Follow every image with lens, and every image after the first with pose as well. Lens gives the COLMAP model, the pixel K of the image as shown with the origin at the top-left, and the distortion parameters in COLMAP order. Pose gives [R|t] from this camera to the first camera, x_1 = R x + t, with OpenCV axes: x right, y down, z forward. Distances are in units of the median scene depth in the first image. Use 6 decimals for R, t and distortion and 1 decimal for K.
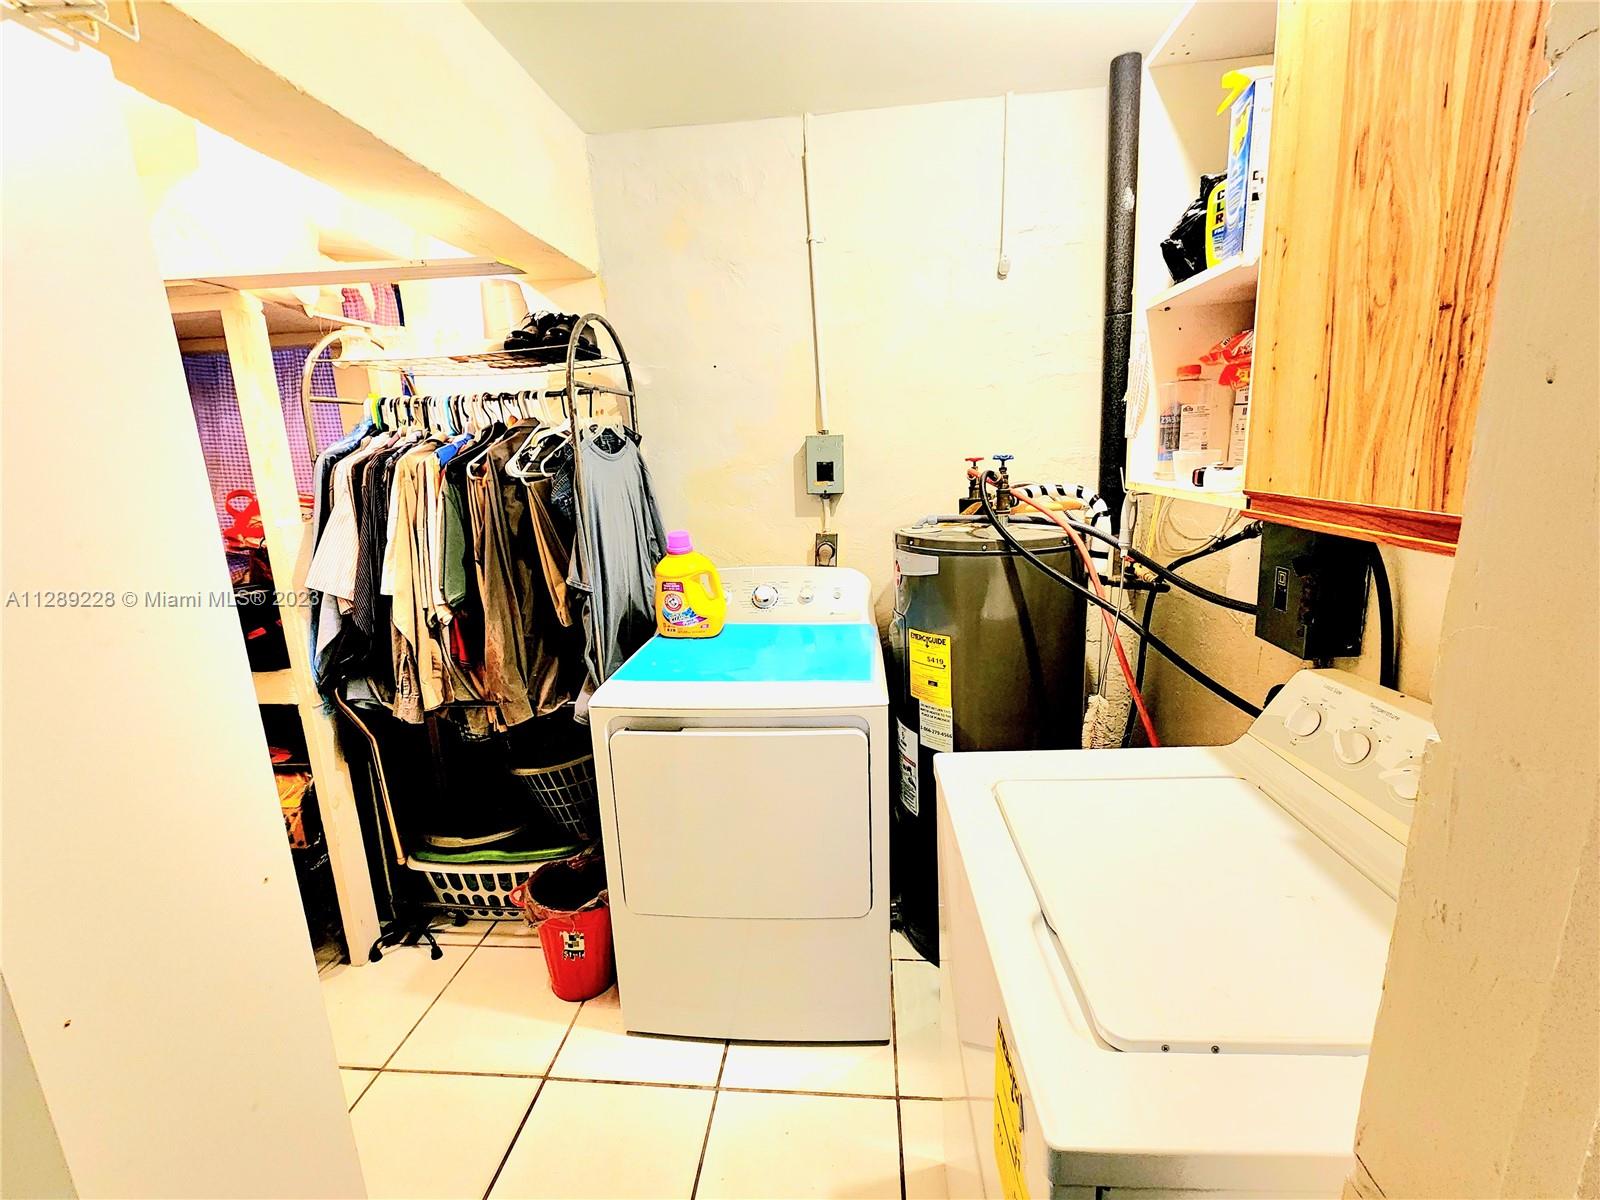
lens RADIAL K [[663.7, 0, 802.3], [0, 663.7, 586.5], [0, 0, 1]] dist [-0.003178, 0.002750]
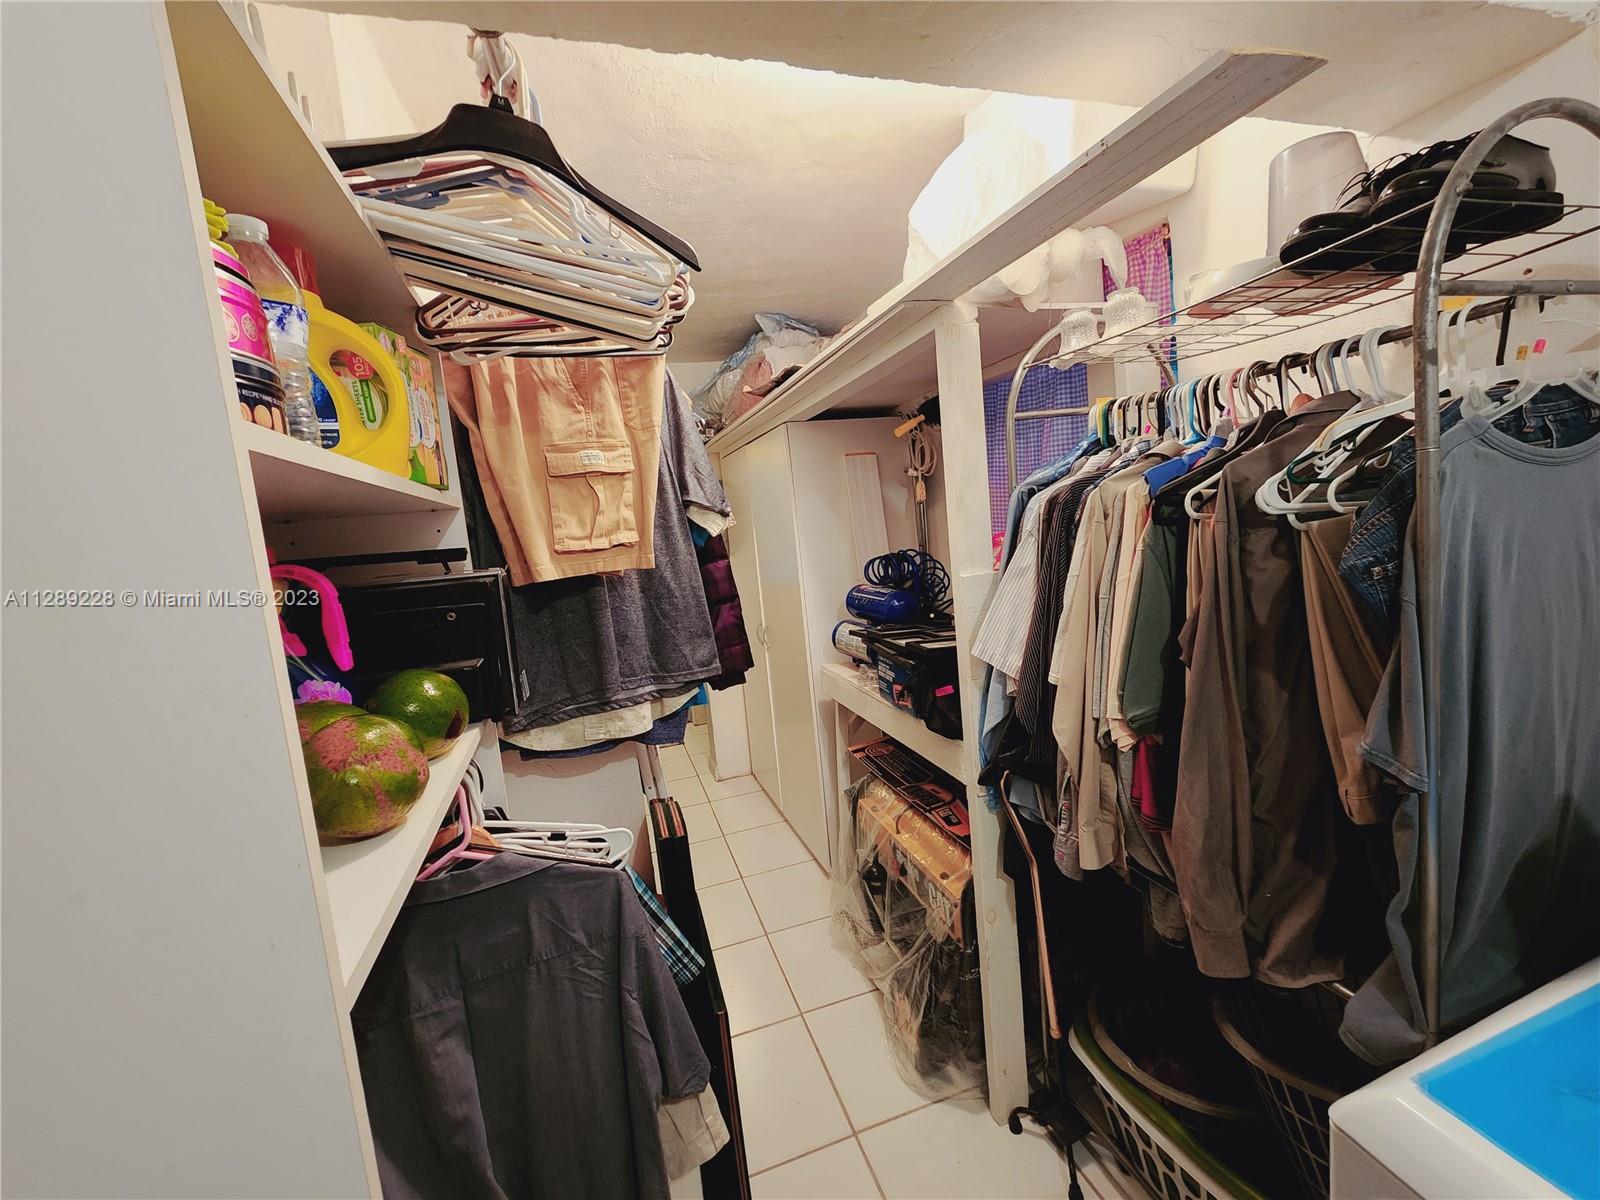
lens RADIAL K [[663.7, 0, 802.3], [0, 663.7, 586.5], [0, 0, 1]] dist [-0.003178, 0.002750]
pose [[0.399382, 0.092574, -0.912099, -0.100600], [-0.100869, 0.993286, 0.056646, -0.098325], [0.911219, 0.069379, 0.406038, 0.449441]]
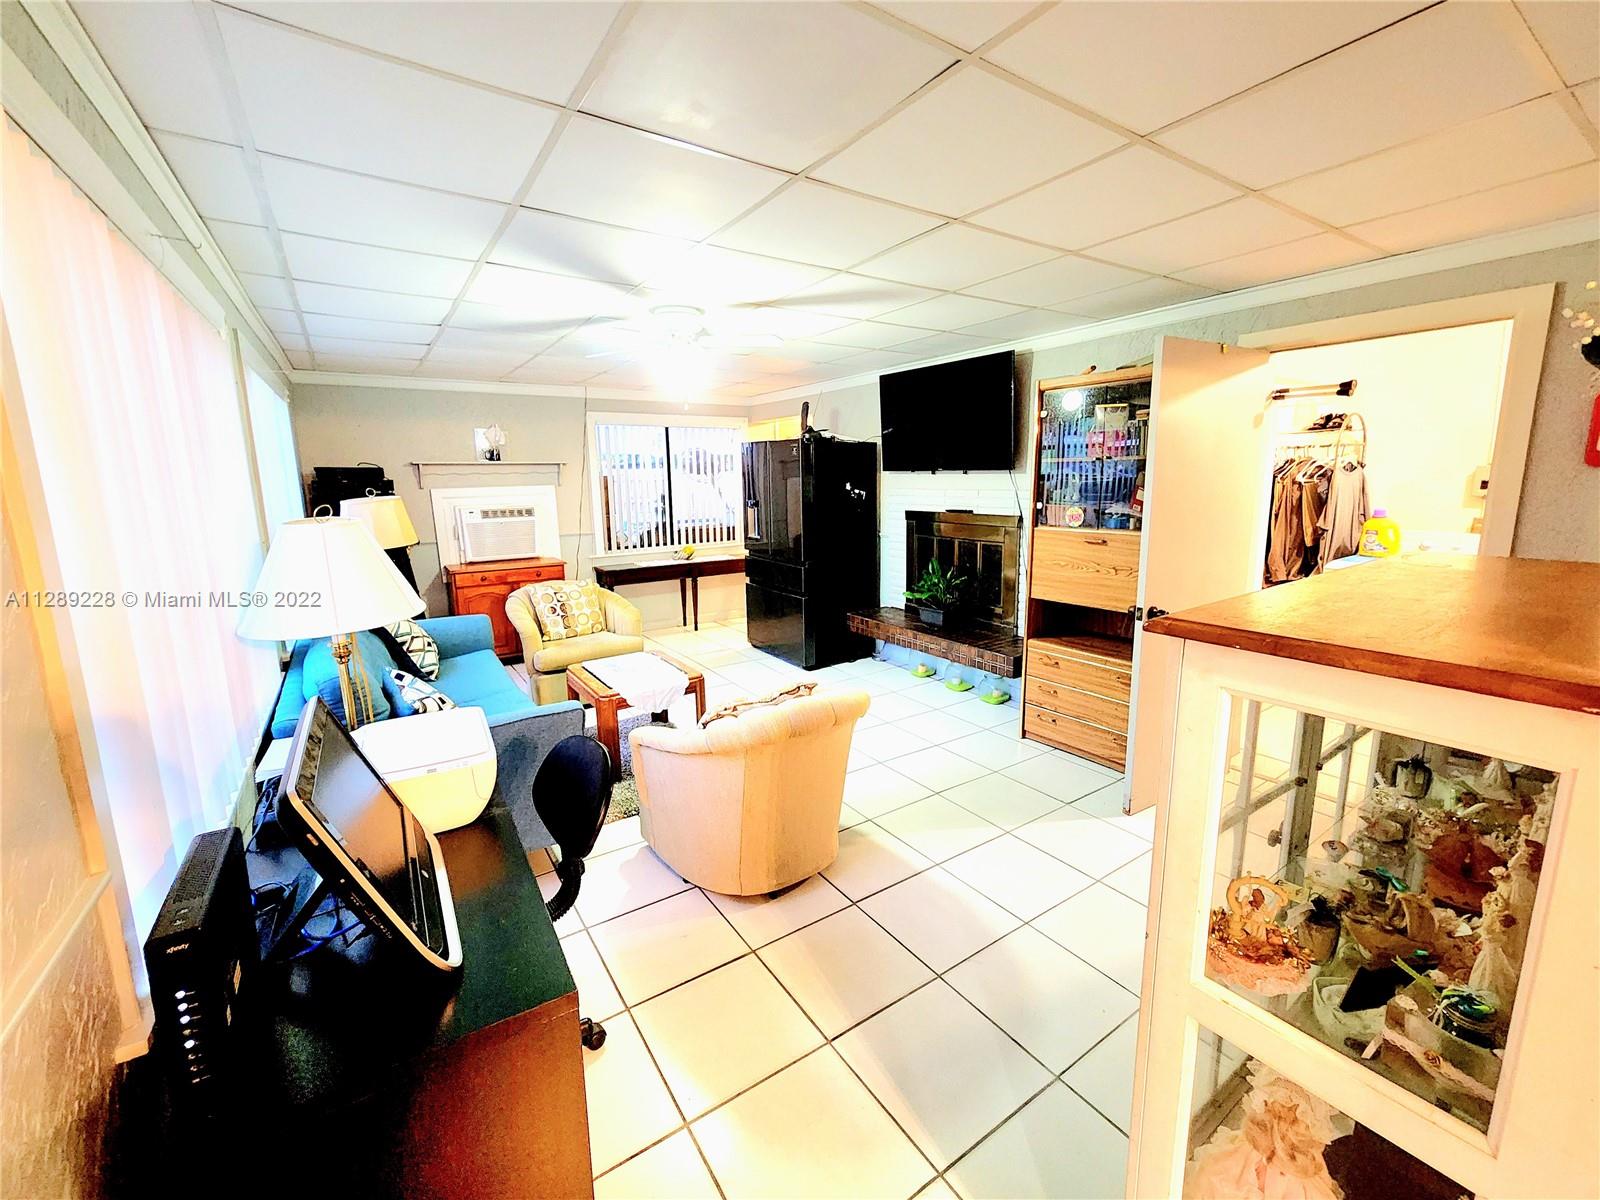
lens RADIAL K [[663.7, 0, 802.3], [0, 663.7, 586.5], [0, 0, 1]] dist [-0.003178, 0.002750]
pose [[0.627366, 0.158255, -0.762474, 0.338853], [-0.169851, 0.983367, 0.064349, 0.366069], [0.759975, 0.089136, 0.643811, -1.908956]]
